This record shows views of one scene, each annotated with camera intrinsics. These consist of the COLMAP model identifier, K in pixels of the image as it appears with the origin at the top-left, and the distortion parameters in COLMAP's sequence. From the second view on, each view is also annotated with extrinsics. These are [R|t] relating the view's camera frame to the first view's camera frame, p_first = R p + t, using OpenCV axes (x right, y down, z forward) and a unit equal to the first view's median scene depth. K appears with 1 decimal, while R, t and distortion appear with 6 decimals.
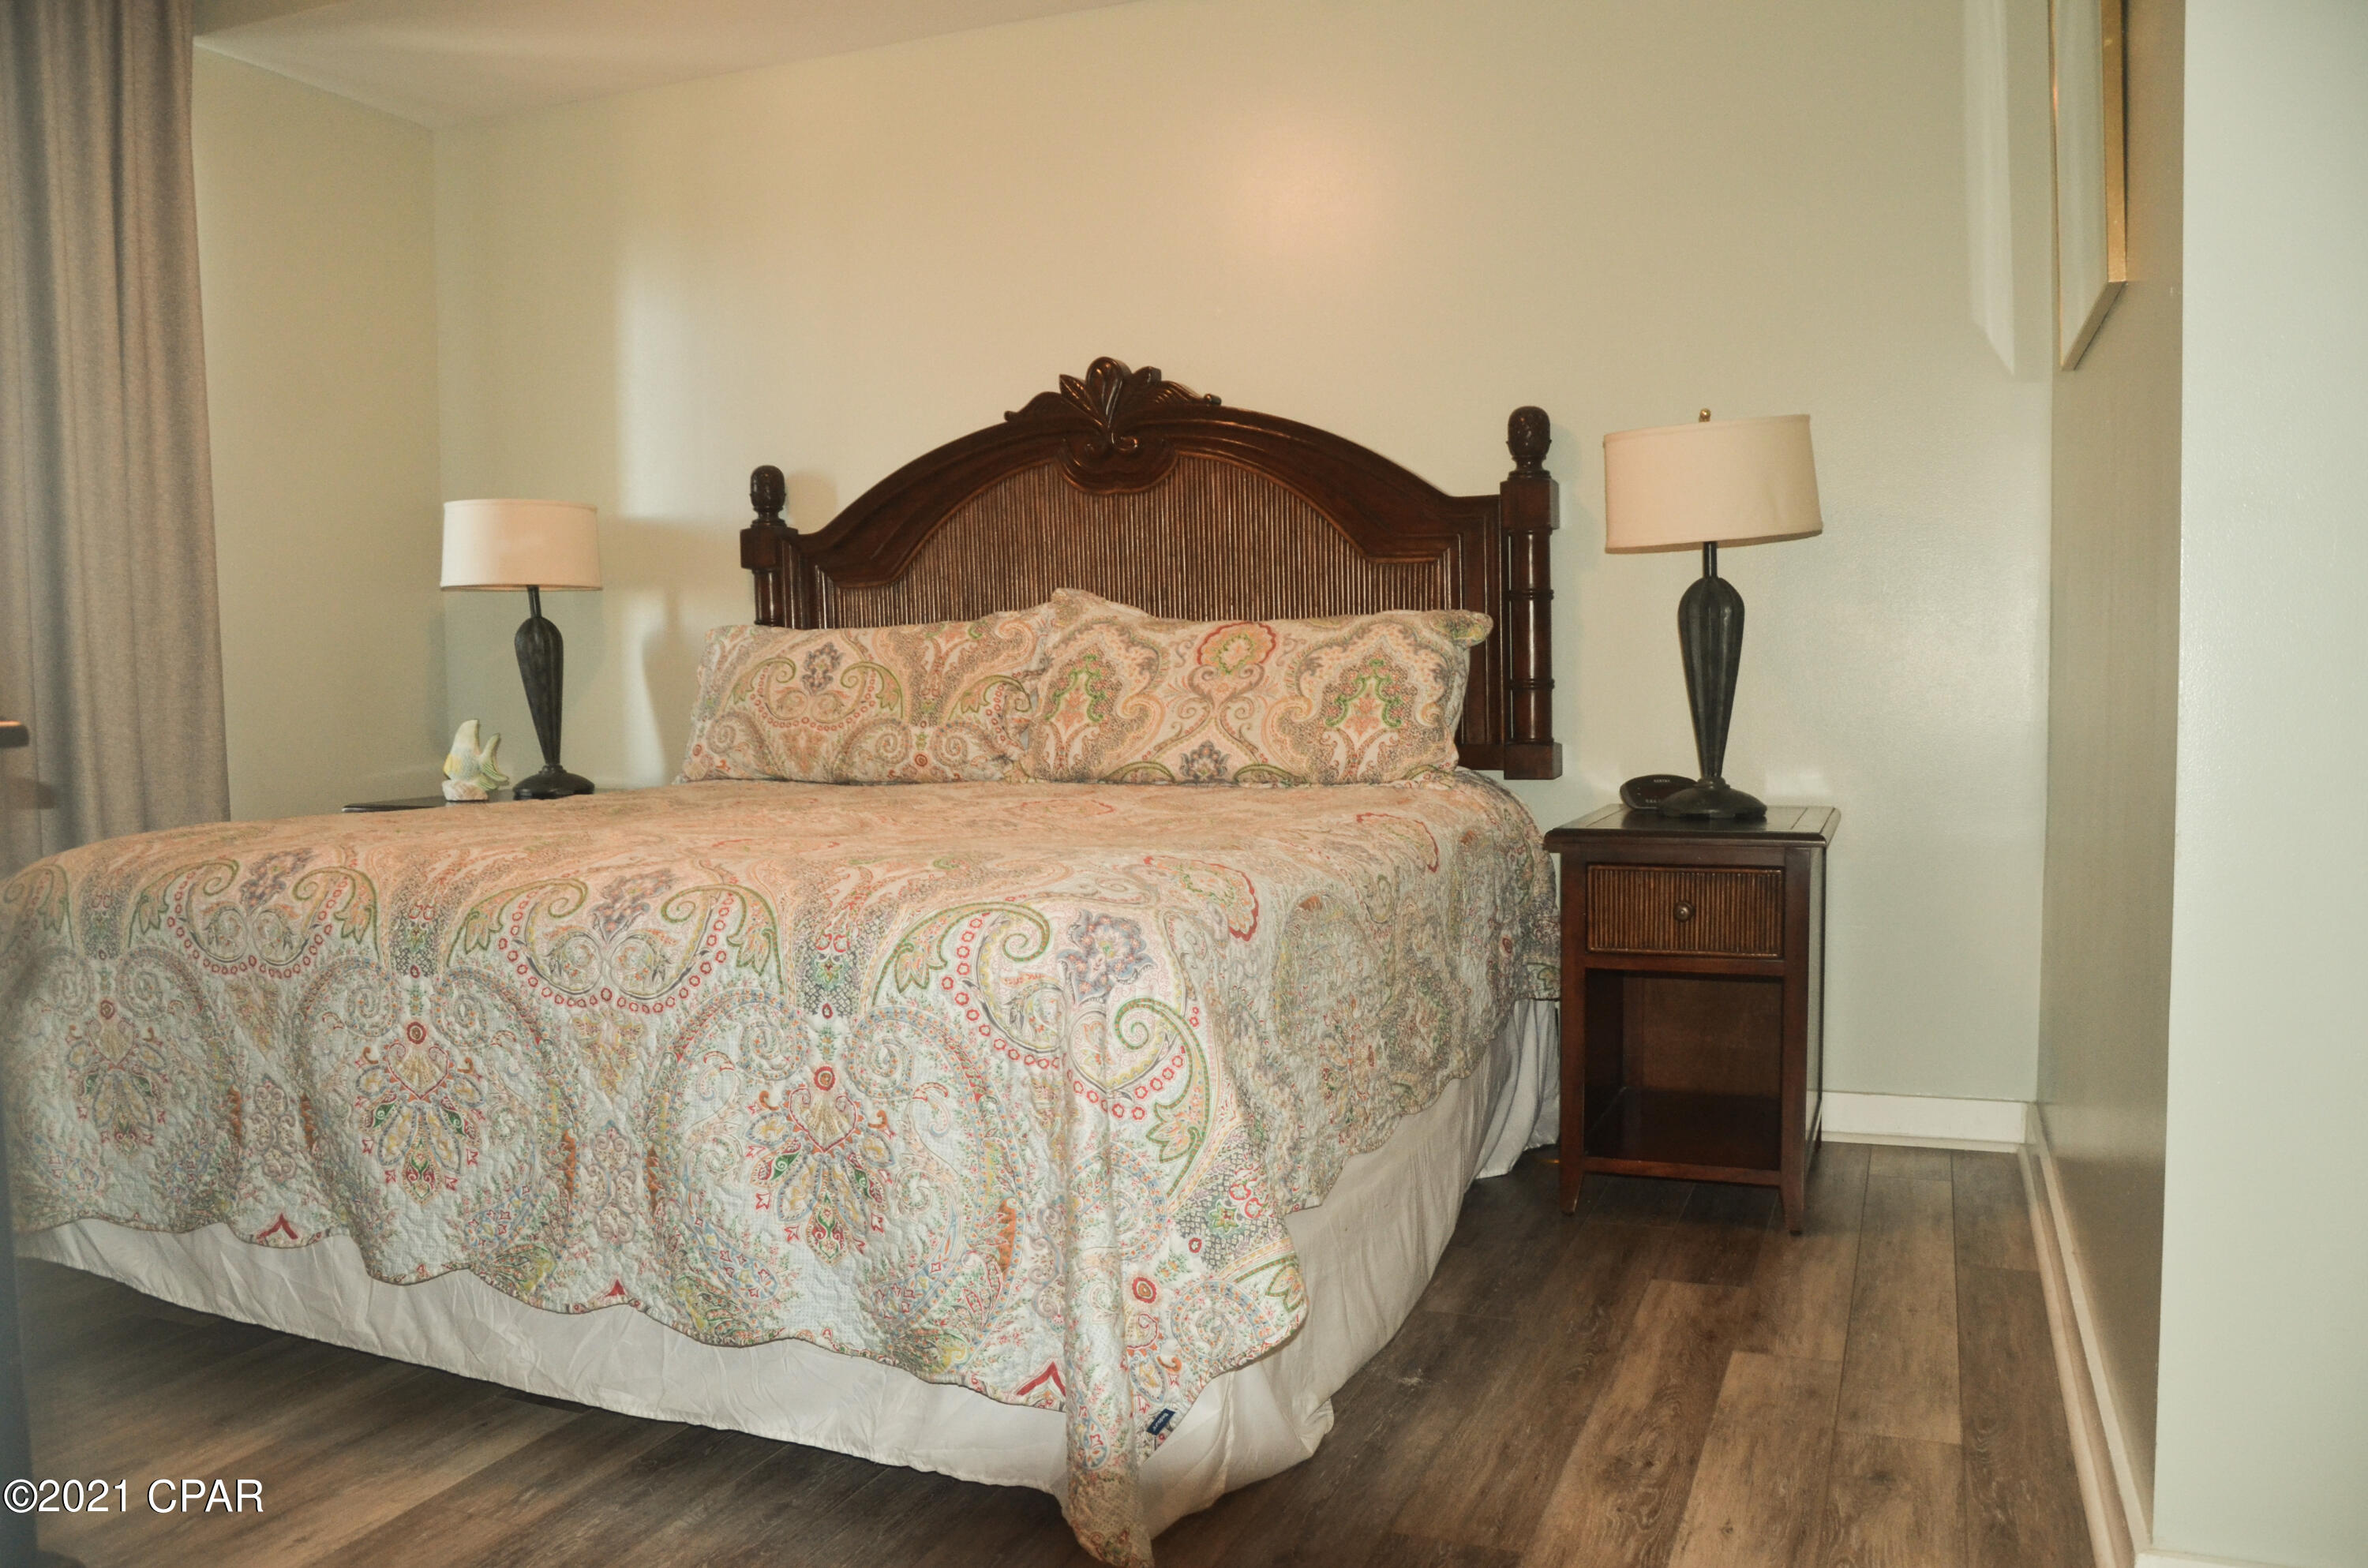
lens RADIAL K [[1856.2, 0, 1193.9], [0, 1856.2, 795.1], [0, 0, 1]] dist [-0.159334, 0.129189]
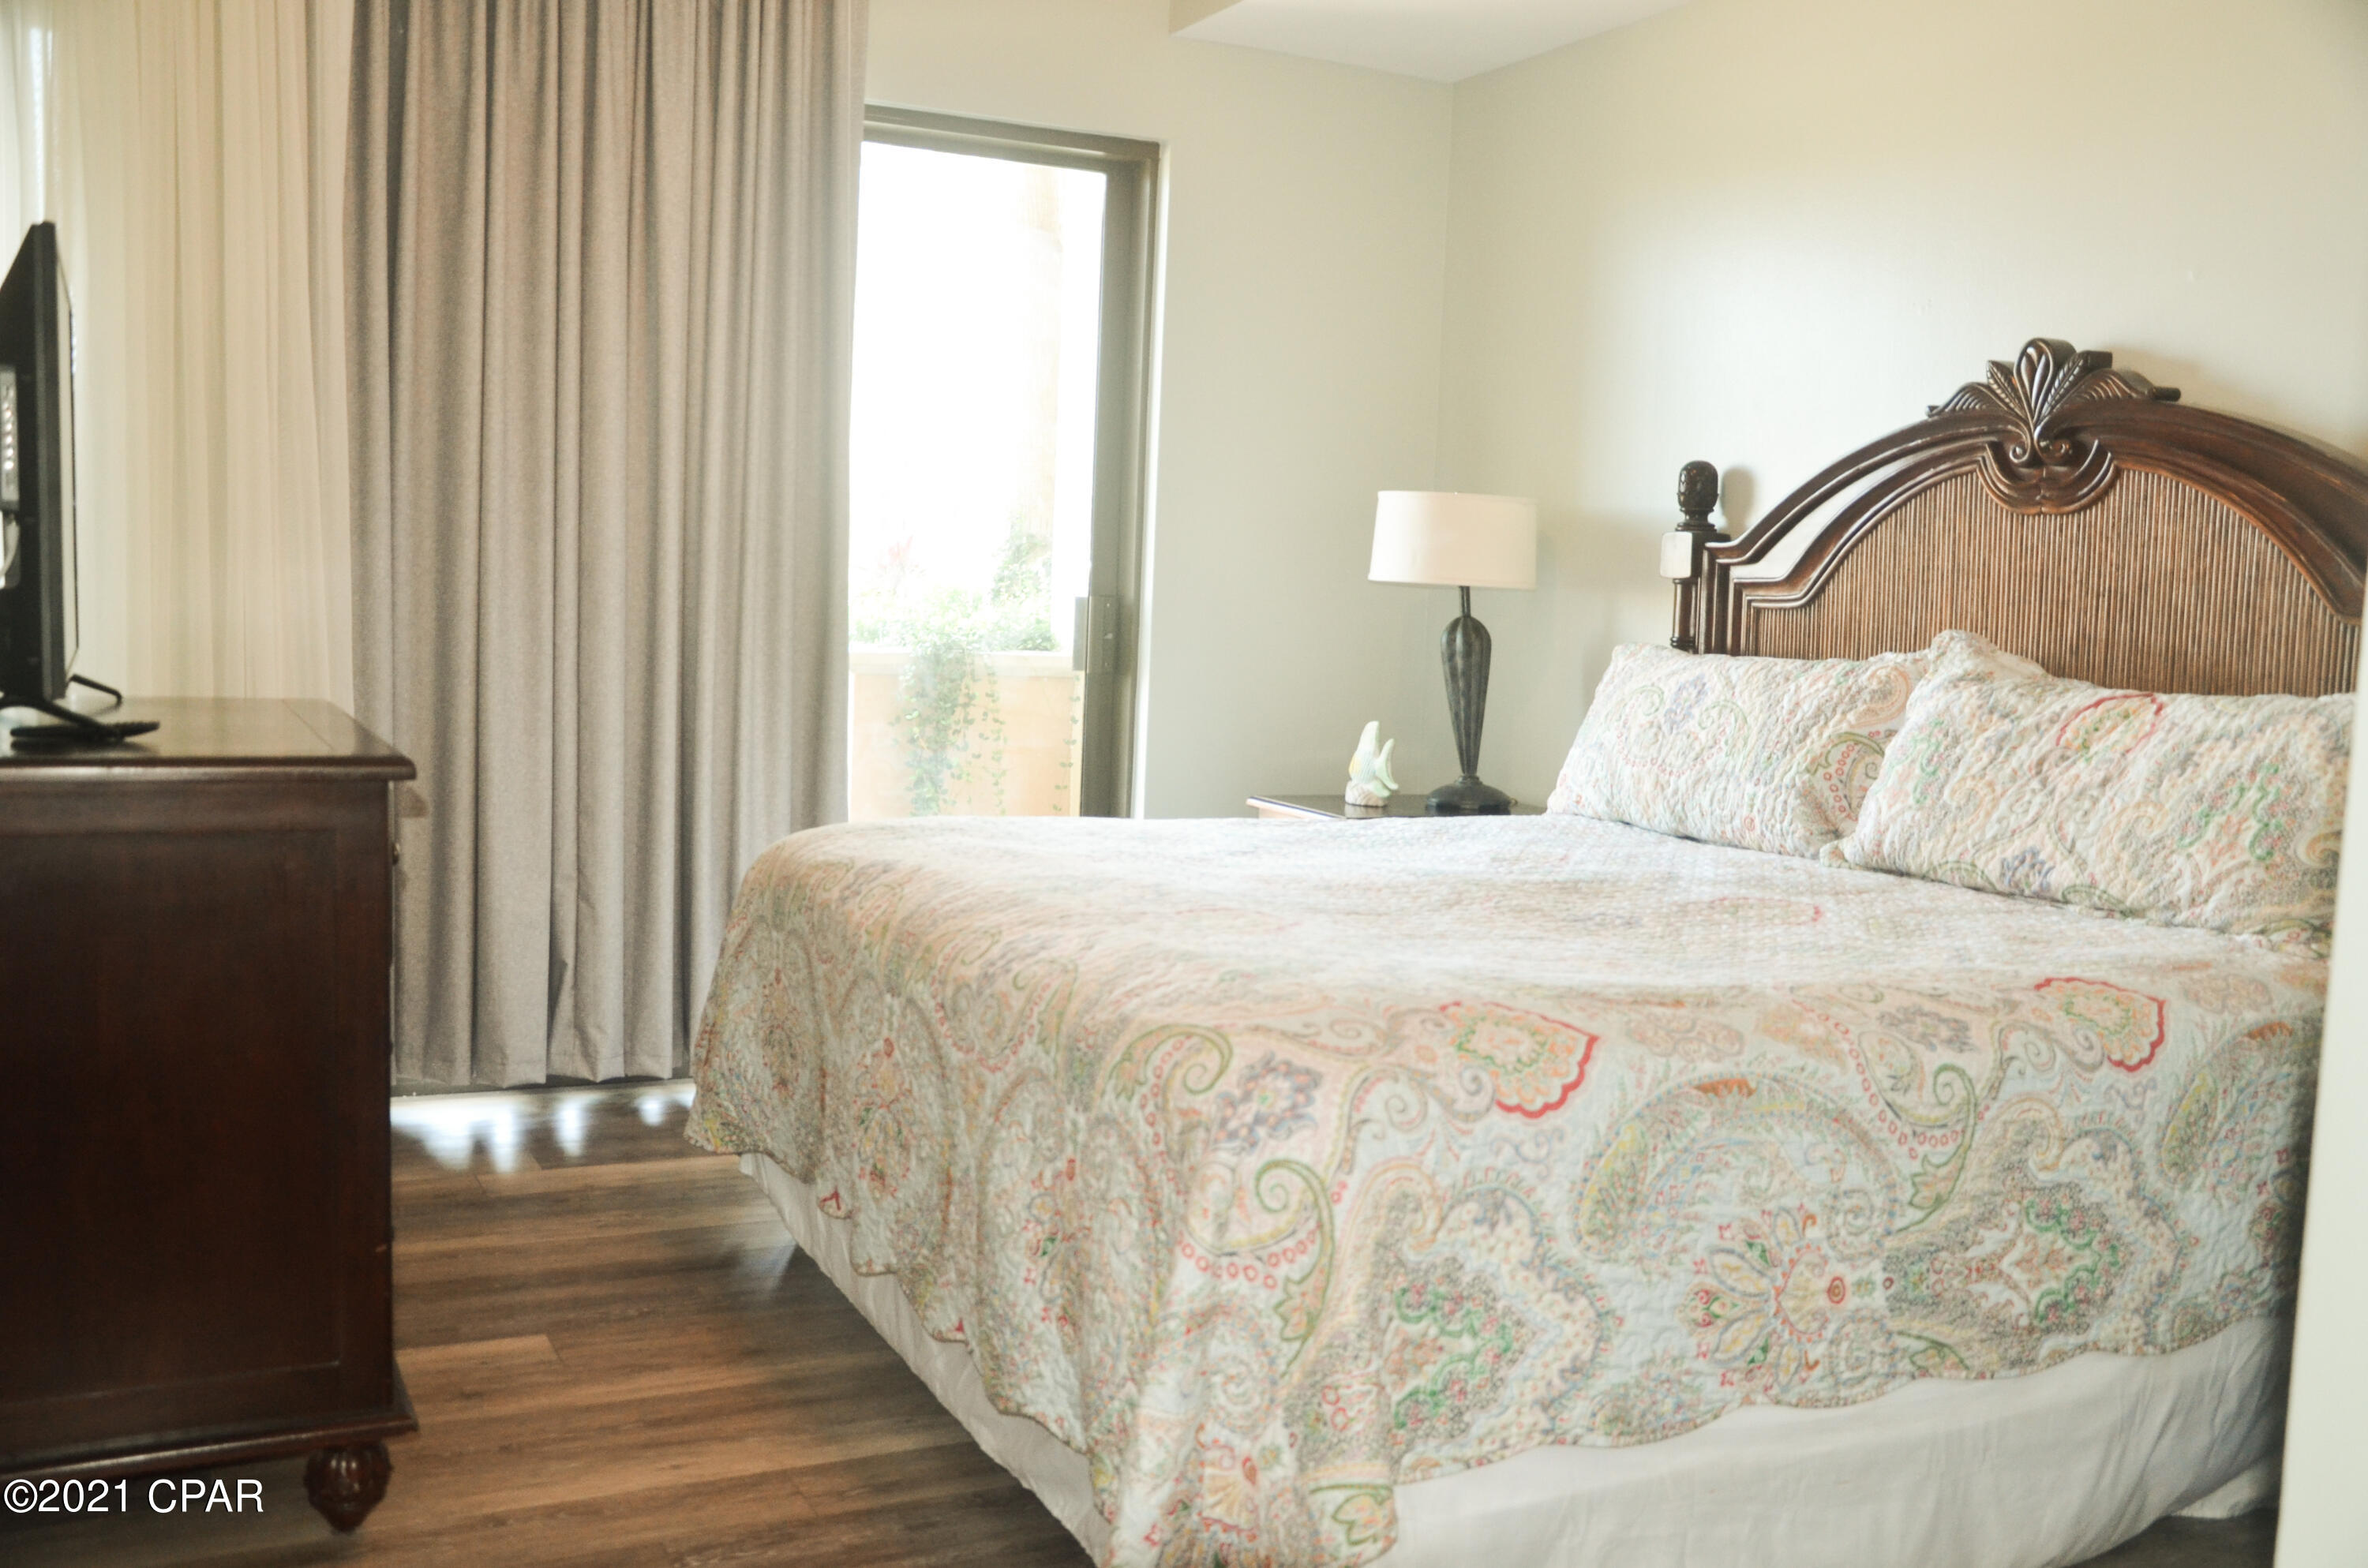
lens RADIAL K [[2168.2, 0, 1184.3], [0, 2168.2, 805.5], [0, 0, 1]] dist [-0.054012, 0.013253]
pose [[0.748486, 0.111211, -0.653759, 0.531489], [-0.095107, 0.993649, 0.060142, -0.107330], [0.656295, 0.017162, 0.754309, 0.132356]]
